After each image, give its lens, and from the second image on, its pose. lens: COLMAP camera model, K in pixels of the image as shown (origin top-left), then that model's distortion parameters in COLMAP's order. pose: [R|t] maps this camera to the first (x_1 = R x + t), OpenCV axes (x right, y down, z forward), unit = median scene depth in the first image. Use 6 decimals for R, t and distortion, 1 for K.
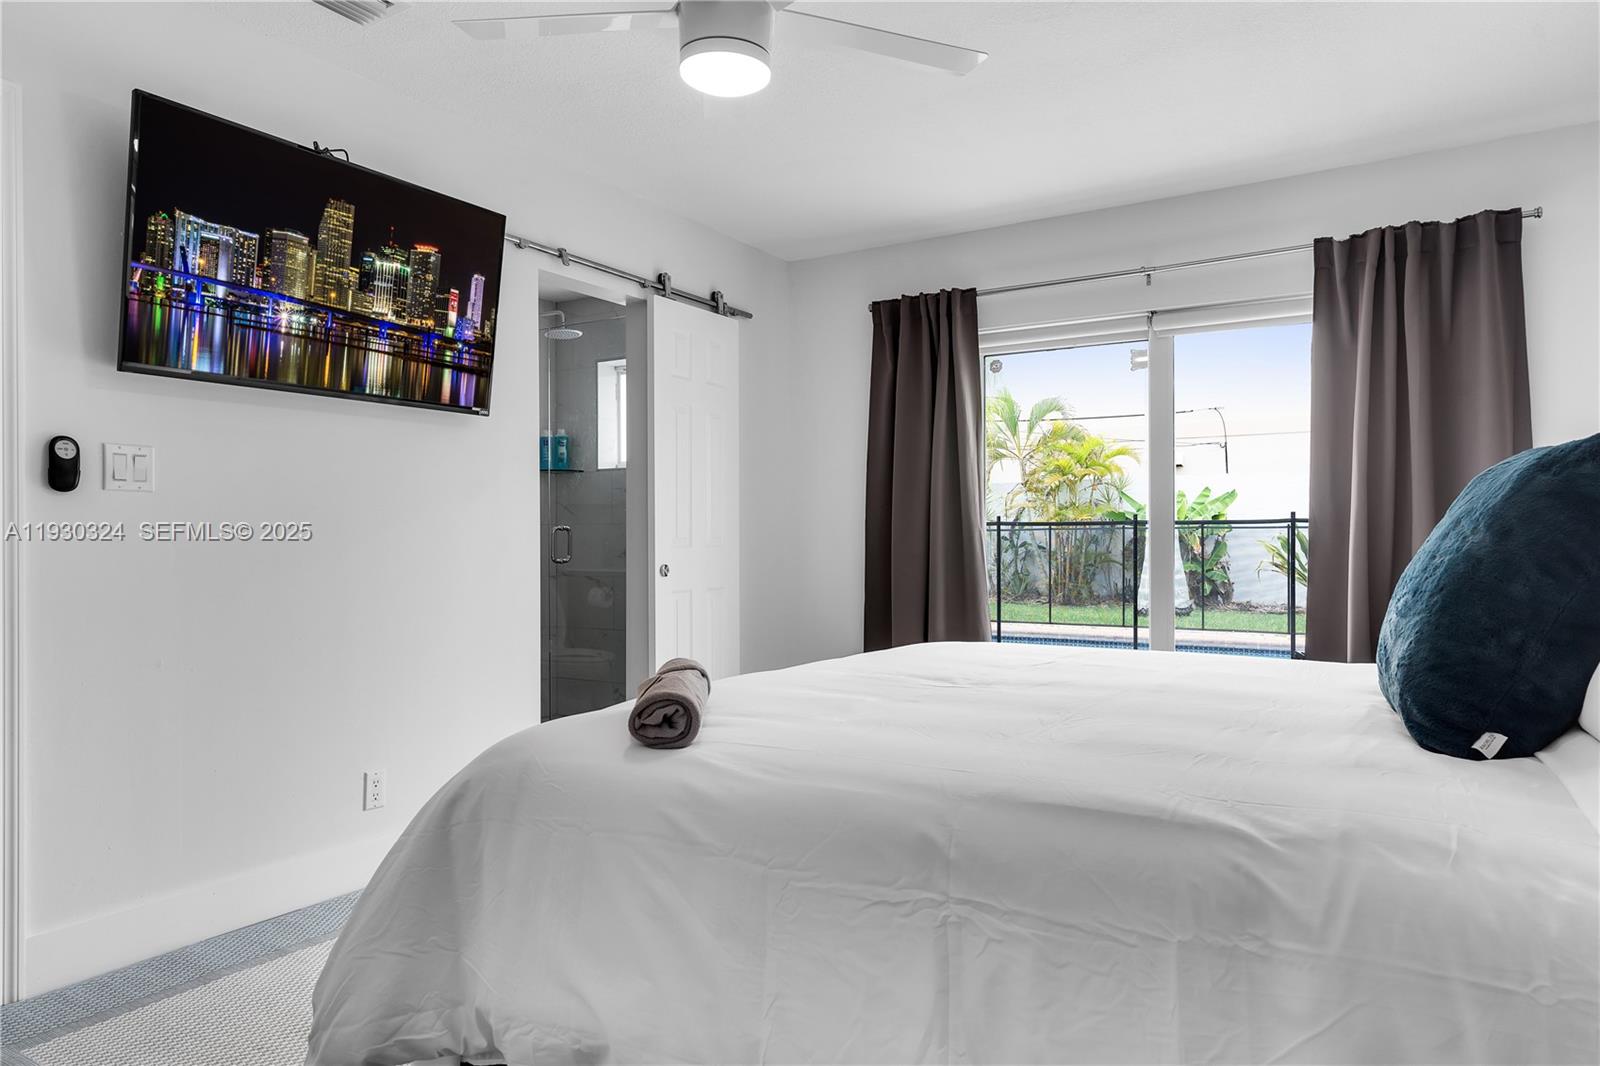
lens RADIAL K [[1027.3, 0, 791.2], [0, 1027.3, 544.9], [0, 0, 1]] dist [0.010118, -0.003126]
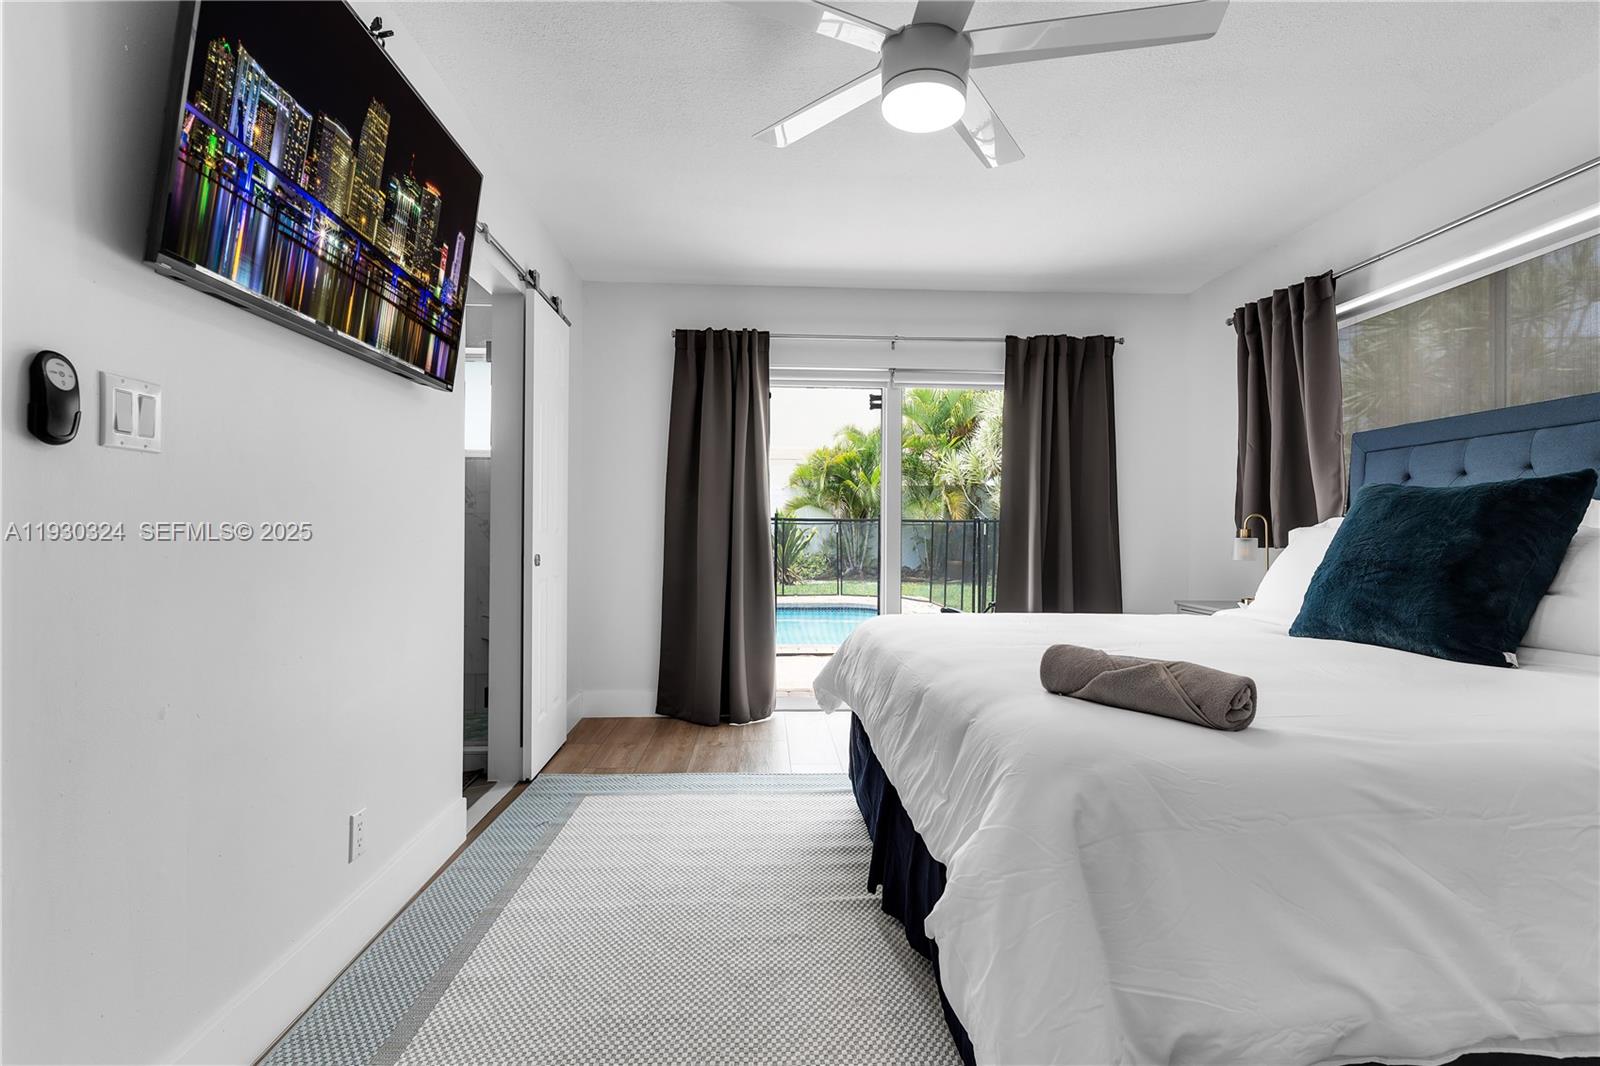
lens RADIAL K [[770.2, 0, 798.3], [0, 770.2, 541.5], [0, 0, 1]] dist [0.001907, 0.000177]
pose [[0.817123, -0.001395, 0.576461, -0.529018], [-0.004426, 0.999952, 0.008694, -0.003329], [-0.576446, -0.009655, 0.817078, 0.332626]]
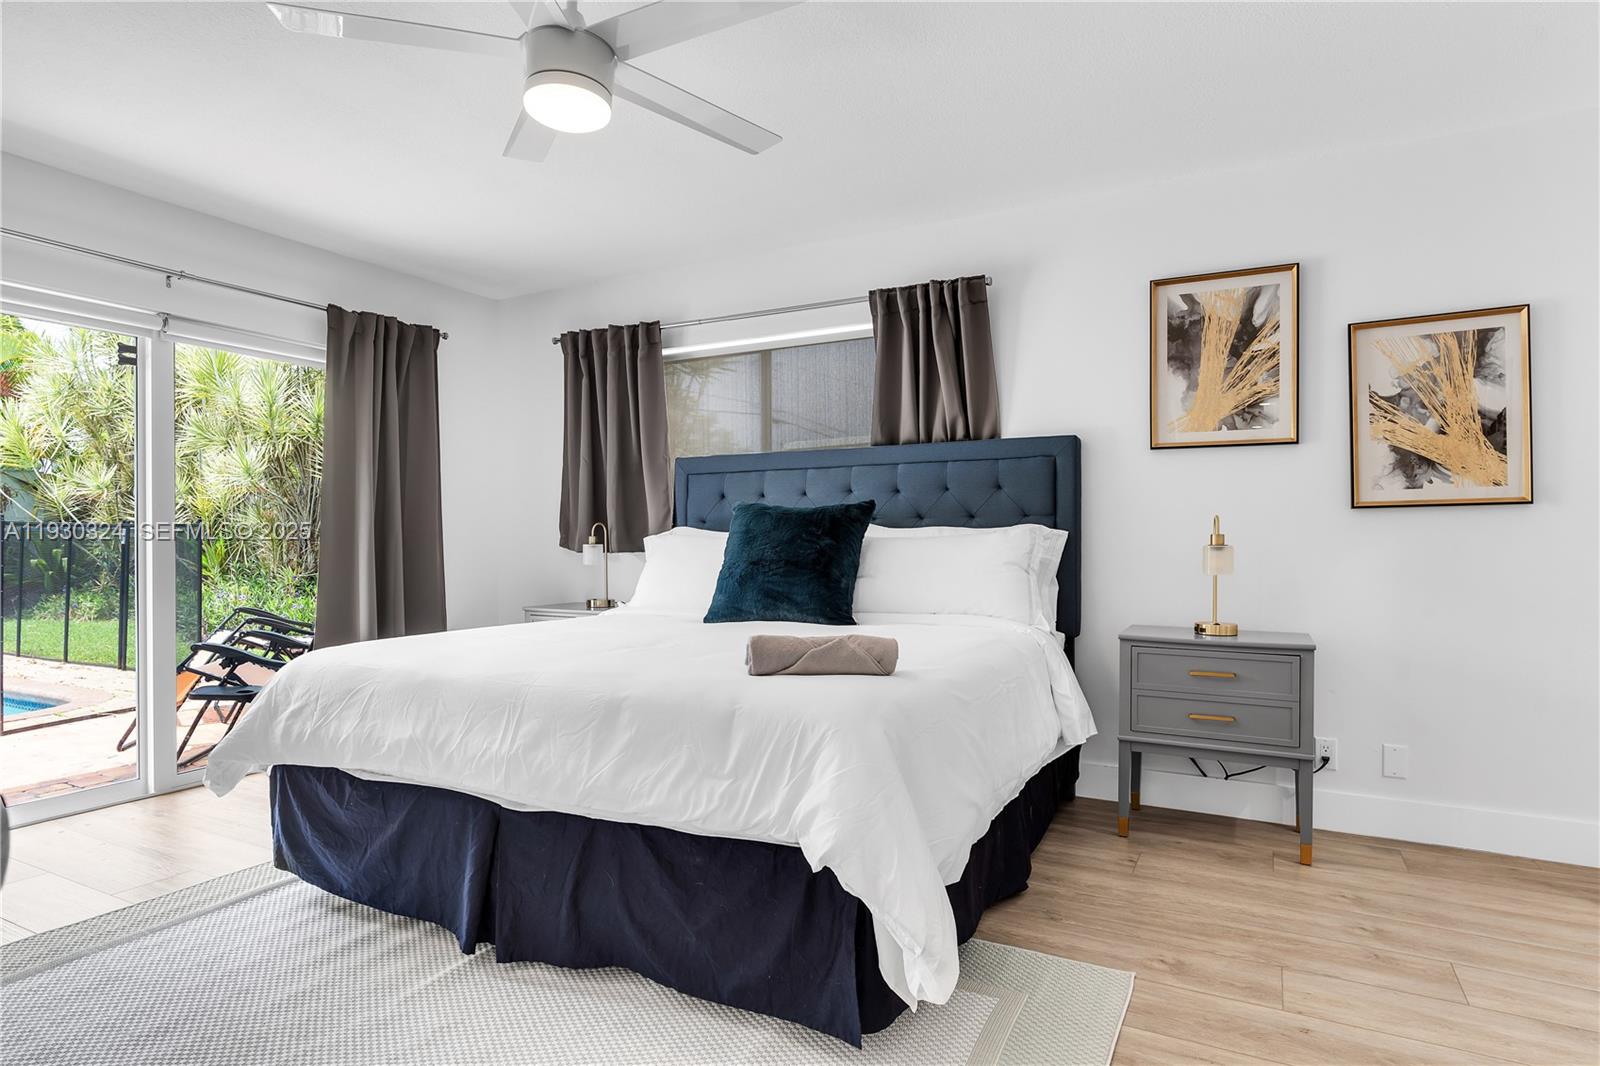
lens RADIAL K [[880.7, 0, 803.8], [0, 880.7, 540.8], [0, 0, 1]] dist [0.000526, -0.000116]
pose [[-0.072385, -0.002250, 0.997374, -0.809122], [0.007196, 0.999970, 0.002778, -0.008931], [-0.997351, 0.007378, -0.072367, 0.672839]]
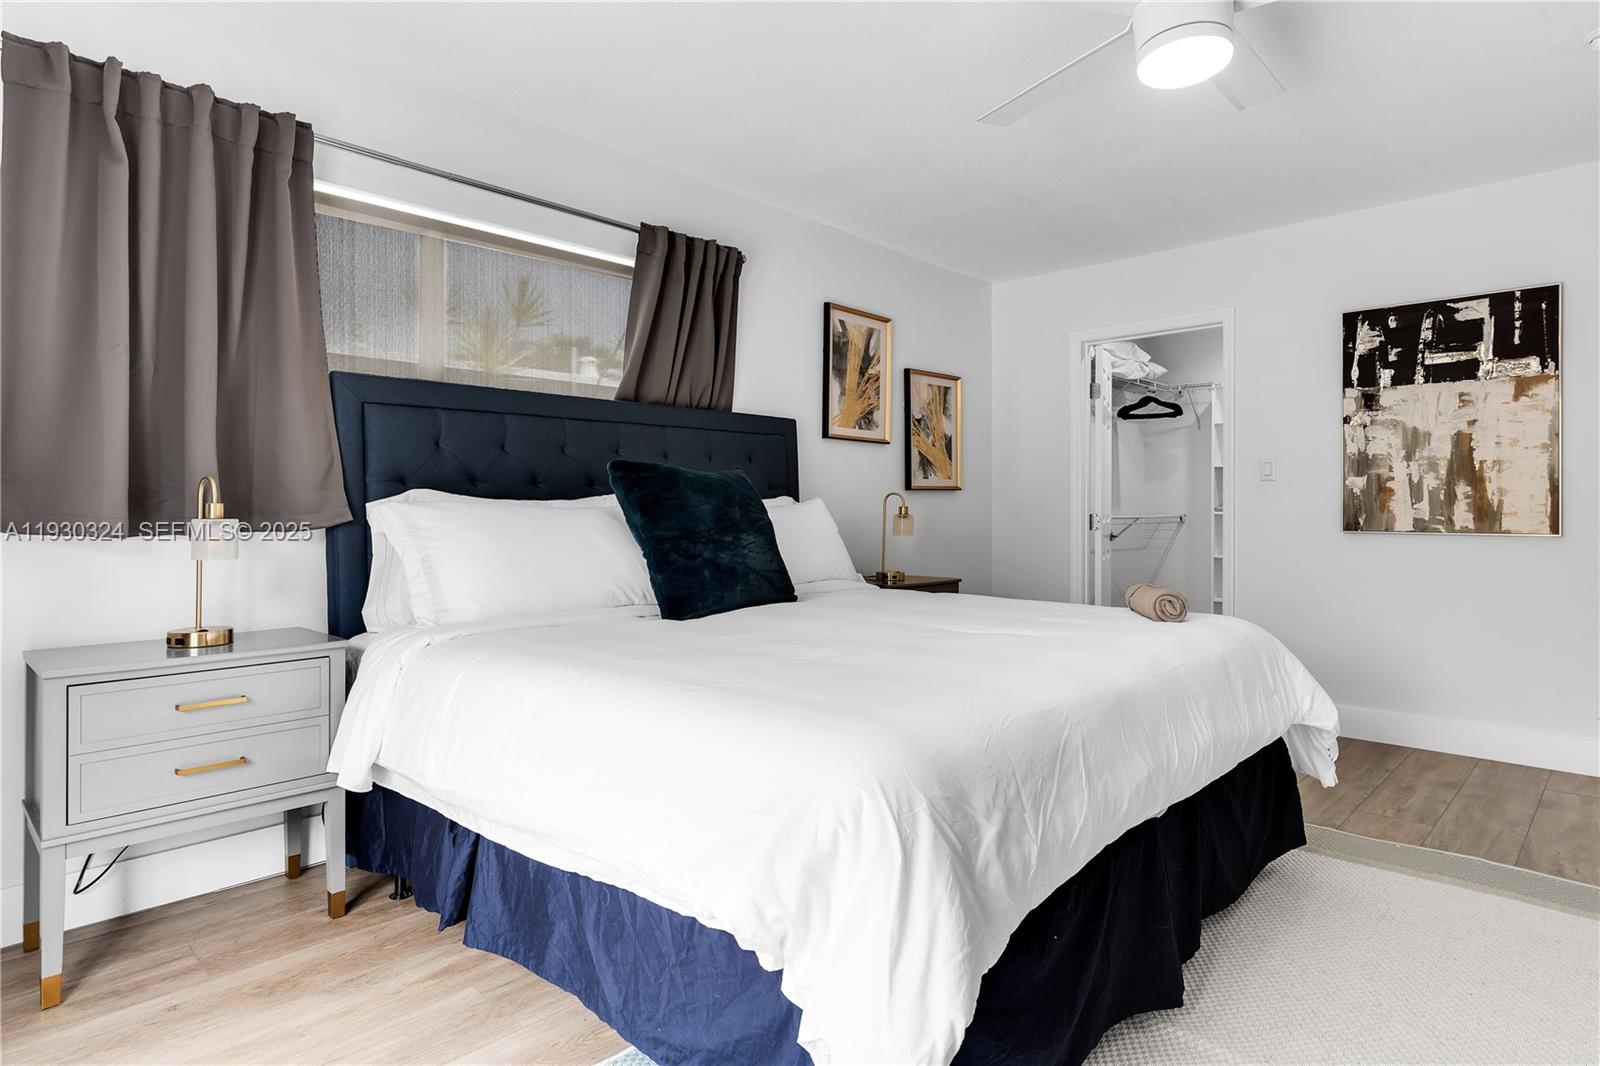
lens RADIAL K [[872.9, 0, 798.9], [0, 872.9, 509.2], [0, 0, 1]] dist [0.000501, -0.000088]
pose [[-0.976508, -0.000578, 0.215479, 0.104105], [0.000327, 0.999991, 0.004165, -0.012628], [-0.215479, 0.004137, -0.976500, 1.584948]]
